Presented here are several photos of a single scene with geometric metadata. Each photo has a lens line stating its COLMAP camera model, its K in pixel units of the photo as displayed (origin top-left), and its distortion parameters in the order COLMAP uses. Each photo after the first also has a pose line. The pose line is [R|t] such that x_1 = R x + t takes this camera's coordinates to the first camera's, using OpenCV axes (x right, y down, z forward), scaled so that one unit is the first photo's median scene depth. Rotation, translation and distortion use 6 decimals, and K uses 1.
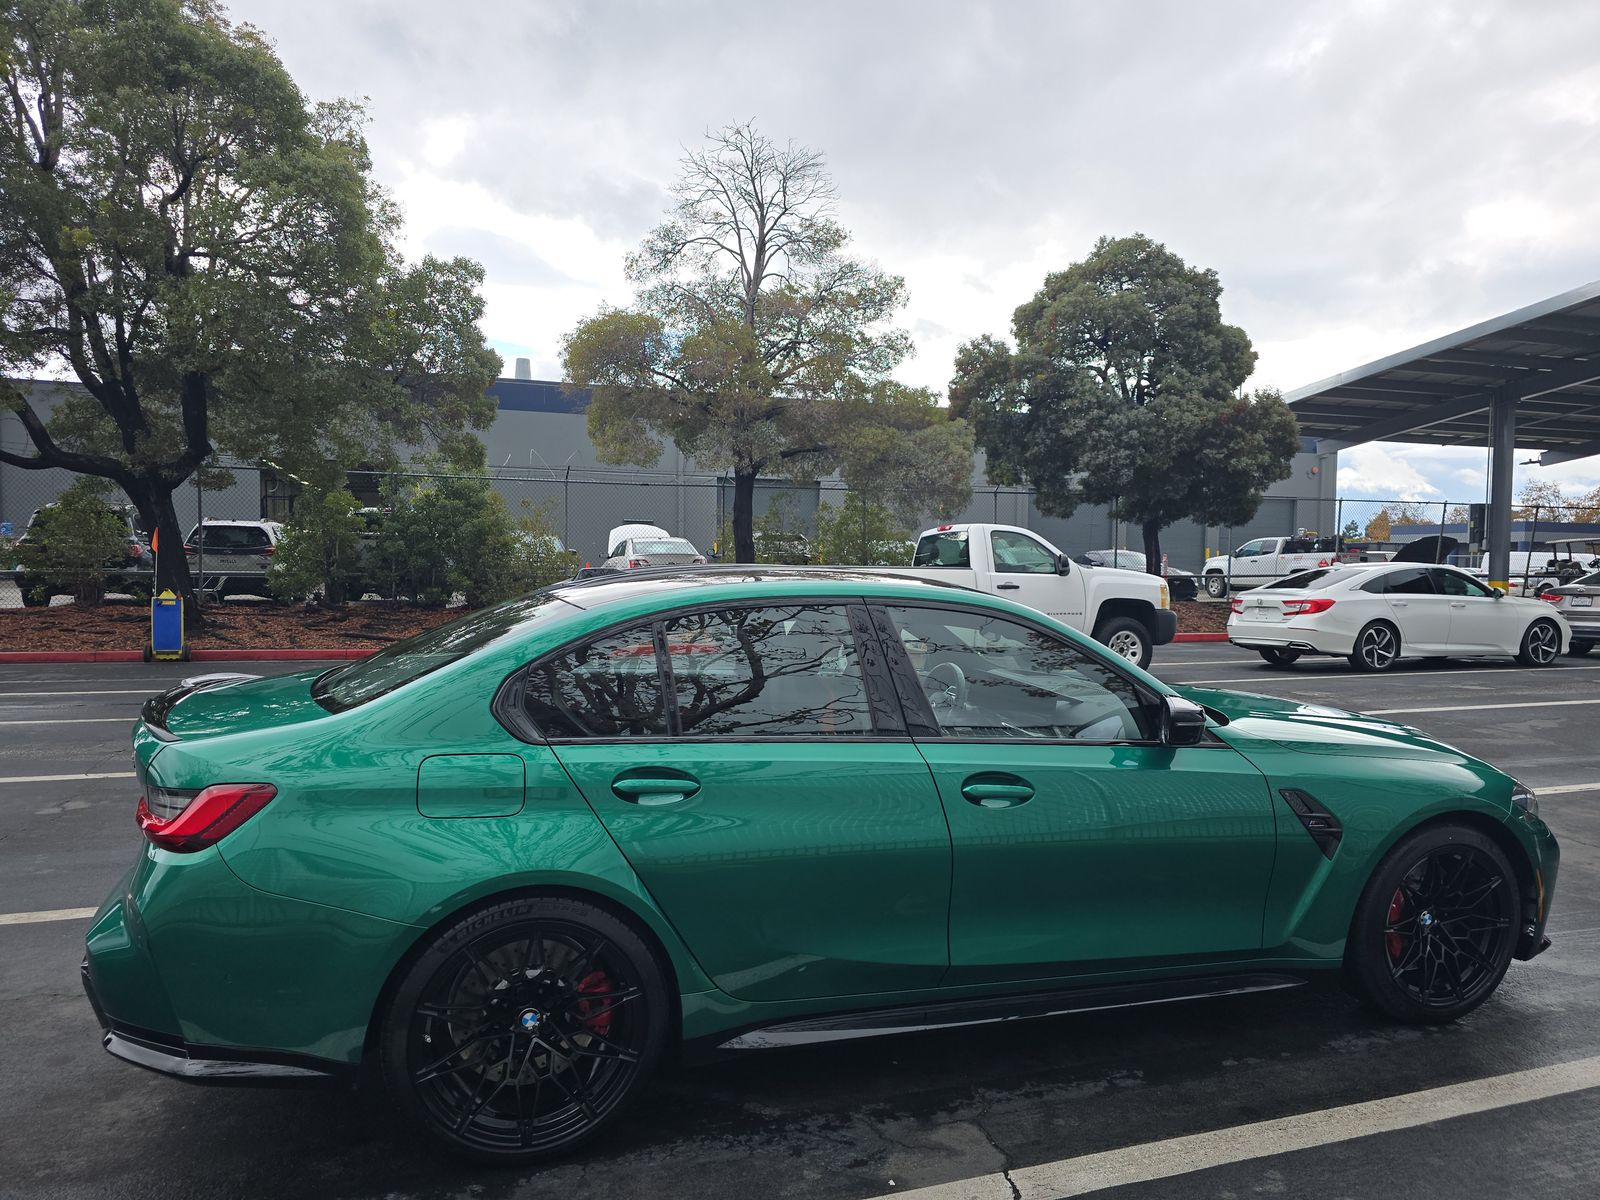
lens RADIAL K [[1083.3, 0, 799.0], [0, 1083.3, 618.7], [0, 0, 1]] dist [0.047348, -0.048412]
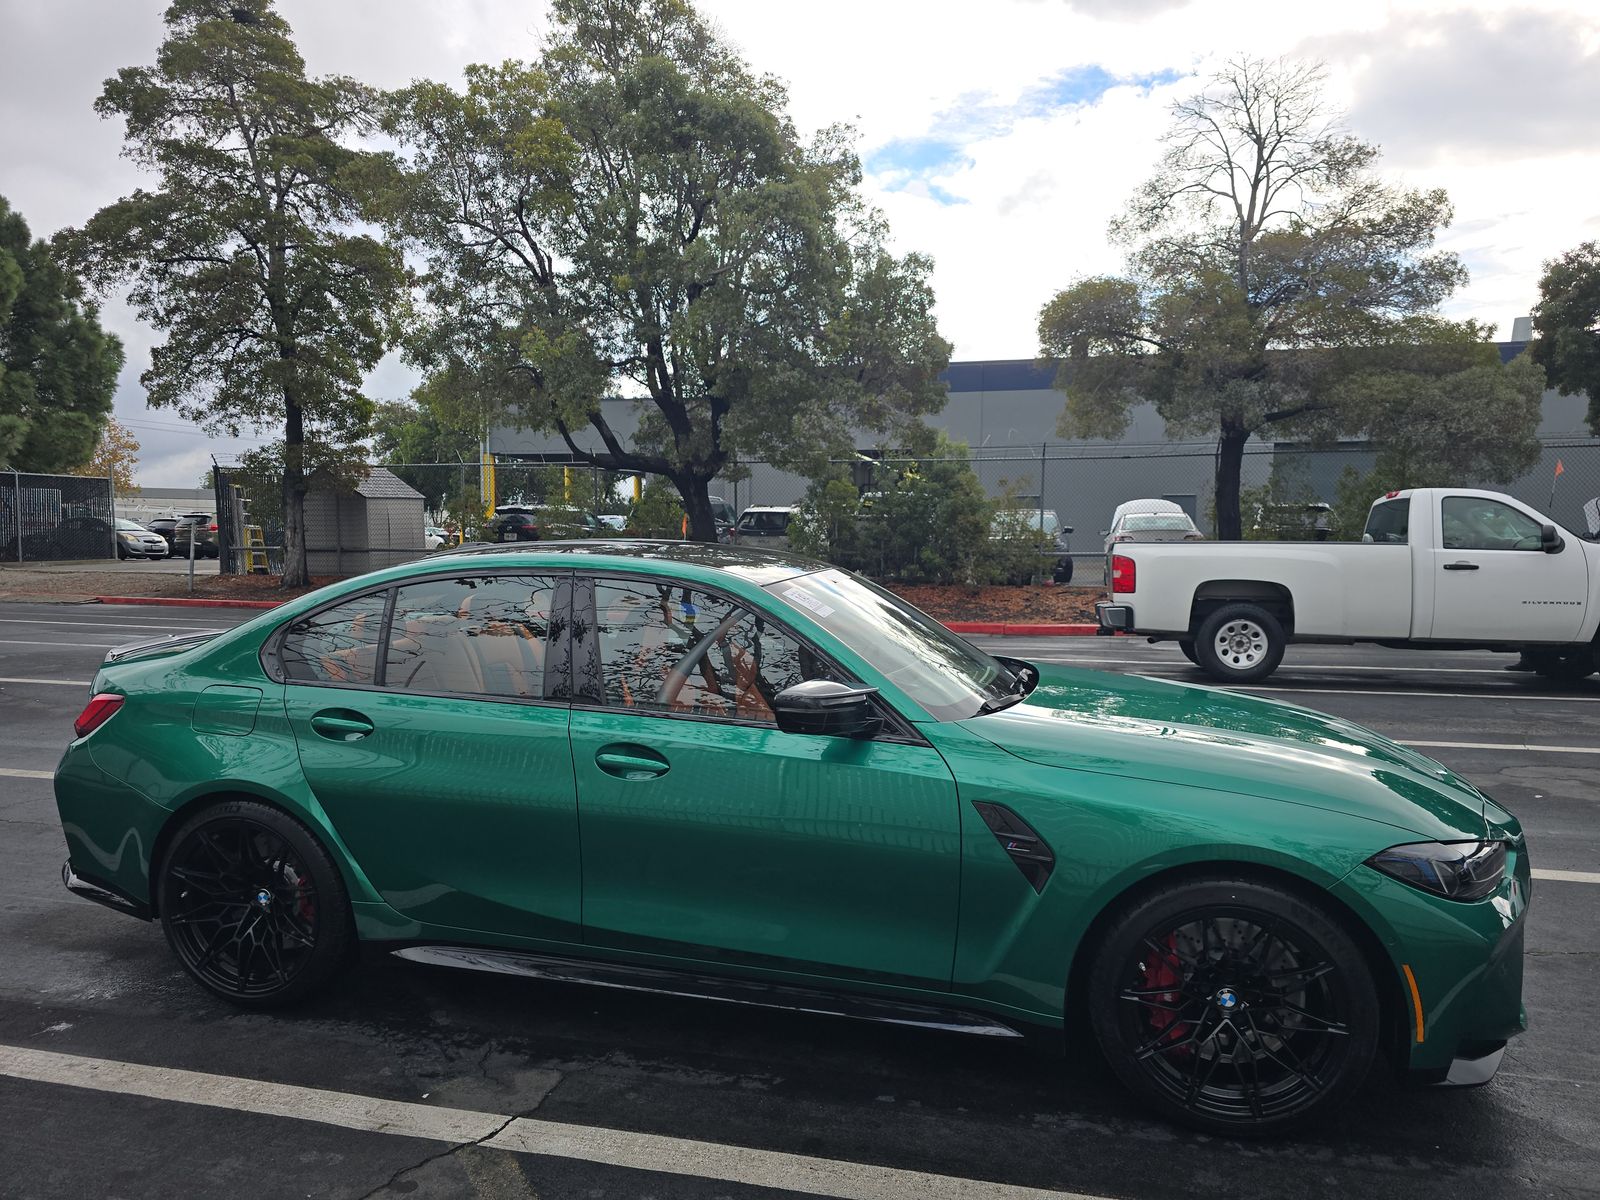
lens RADIAL K [[1083.3, 0, 799.0], [0, 1083.3, 618.7], [0, 0, 1]] dist [0.047348, -0.048412]
pose [[0.842287, 0.032592, -0.538042, 0.152926], [-0.022016, 0.999418, 0.026074, -0.000924], [0.538579, -0.010117, 0.842514, 0.042198]]
